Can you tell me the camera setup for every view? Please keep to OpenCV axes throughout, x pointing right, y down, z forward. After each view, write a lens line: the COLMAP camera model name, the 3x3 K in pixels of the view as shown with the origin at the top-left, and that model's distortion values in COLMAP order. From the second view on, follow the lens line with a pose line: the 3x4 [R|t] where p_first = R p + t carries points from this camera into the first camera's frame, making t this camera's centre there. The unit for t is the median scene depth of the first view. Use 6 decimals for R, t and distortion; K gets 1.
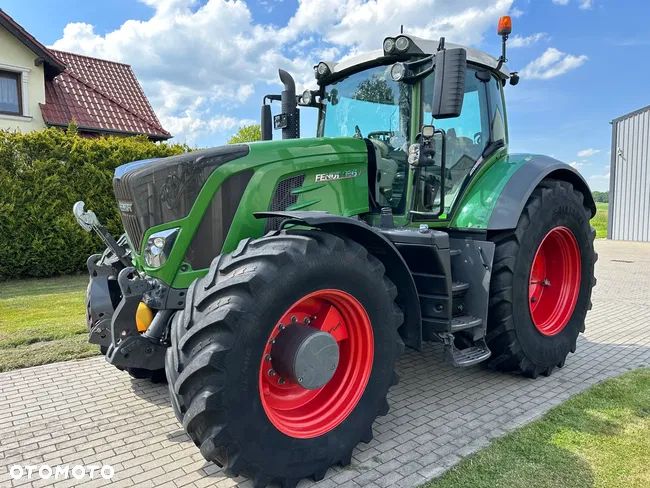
lens RADIAL K [[458.3, 0, 325.0], [0, 458.3, 244.0], [0, 0, 1]] dist [0.030730, -0.035159]
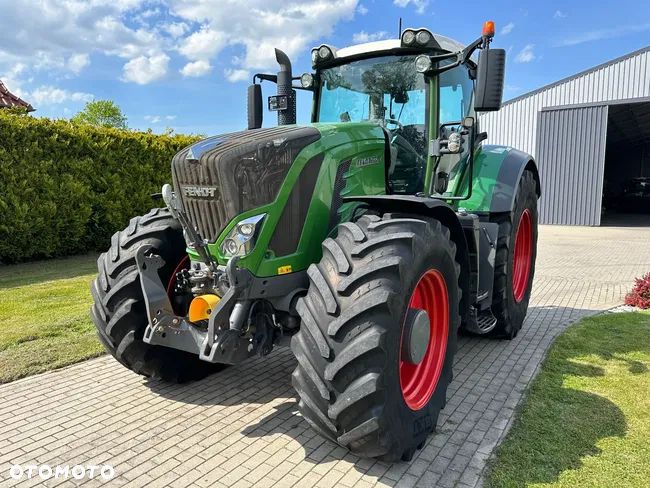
lens RADIAL K [[458.3, 0, 325.0], [0, 458.3, 244.0], [0, 0, 1]] dist [0.030730, -0.035159]
pose [[0.951059, -0.033256, 0.307214, -0.357327], [0.023635, 0.999108, 0.034986, -0.001478], [-0.308103, -0.026012, 0.950997, 0.043353]]
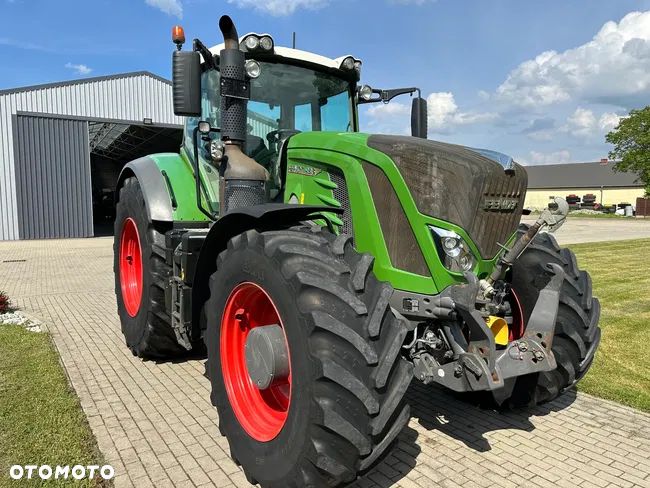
lens RADIAL K [[458.3, 0, 325.0], [0, 458.3, 244.0], [0, 0, 1]] dist [0.030730, -0.035159]
pose [[0.068361, -0.082700, 0.994227, -0.974210], [0.078455, 0.993918, 0.077280, -0.073135], [-0.994571, 0.072720, 0.074433, 0.948326]]
